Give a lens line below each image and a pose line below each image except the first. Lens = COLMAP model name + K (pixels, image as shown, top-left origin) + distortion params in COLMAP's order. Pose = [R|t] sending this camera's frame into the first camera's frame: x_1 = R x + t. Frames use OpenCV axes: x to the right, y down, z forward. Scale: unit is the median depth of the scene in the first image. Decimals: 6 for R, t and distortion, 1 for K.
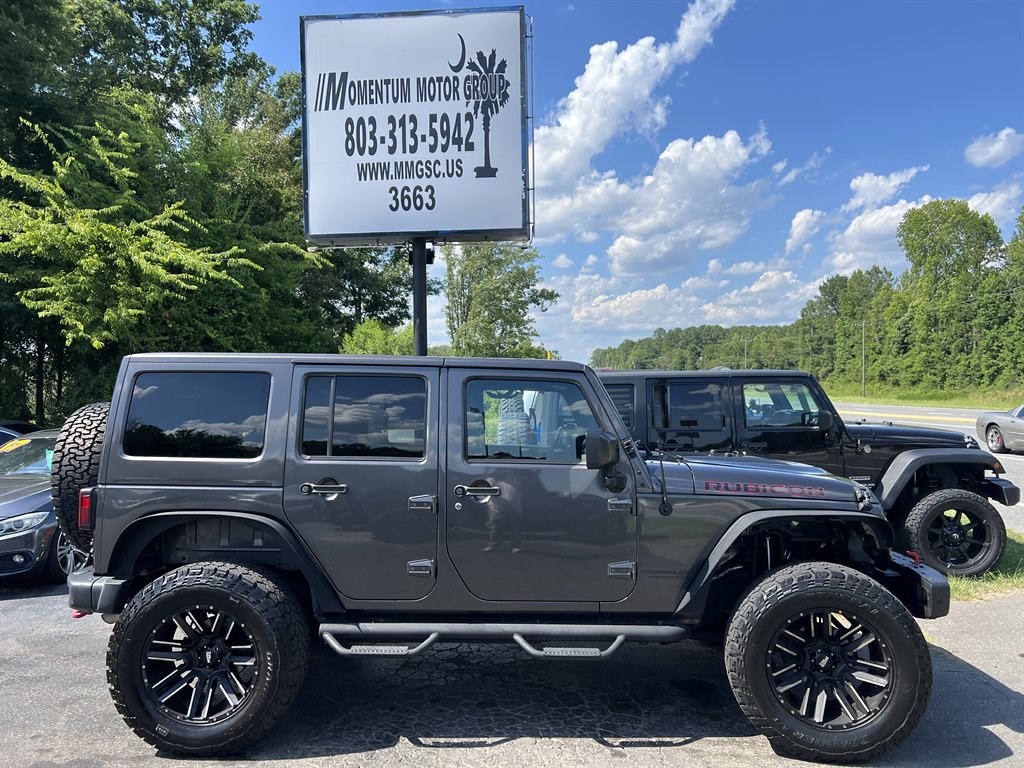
lens RADIAL K [[778.9, 0, 514.1], [0, 778.9, 382.4], [0, 0, 1]] dist [0.042688, -0.046302]
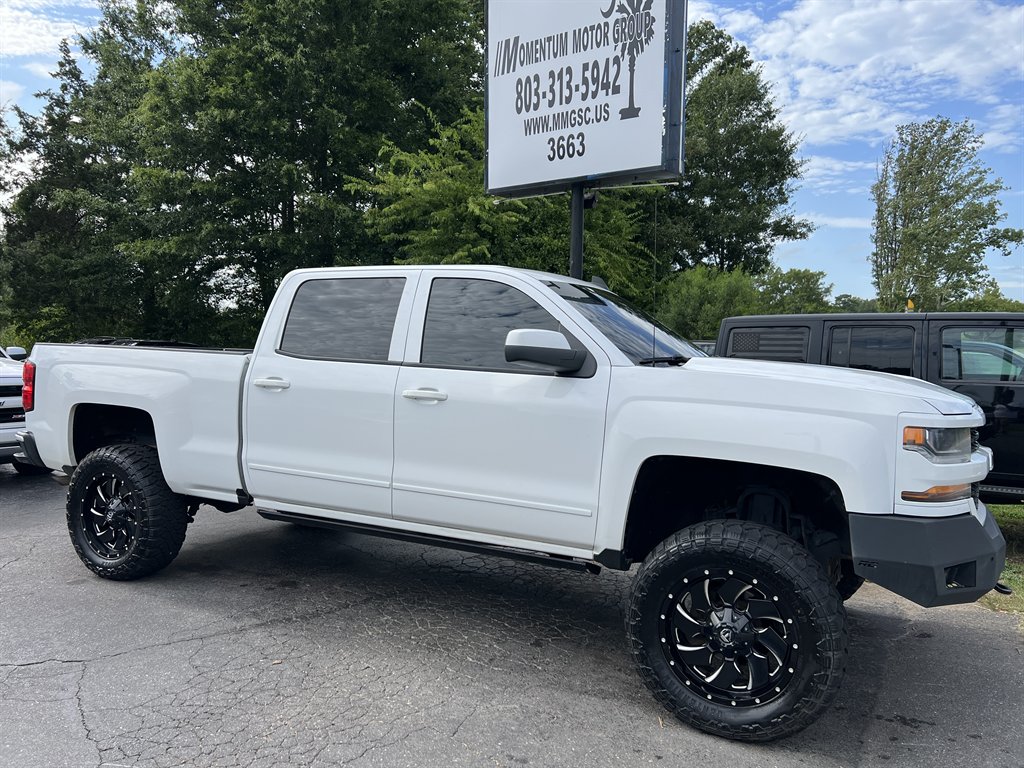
lens RADIAL K [[778.9, 0, 509.0], [0, 778.9, 384.9], [0, 0, 1]] dist [0.042688, -0.046302]
pose [[0.855672, 0.054501, -0.514641, 0.370930], [-0.022132, 0.997383, 0.068826, 0.017581], [0.517046, -0.047502, 0.854639, 0.027541]]
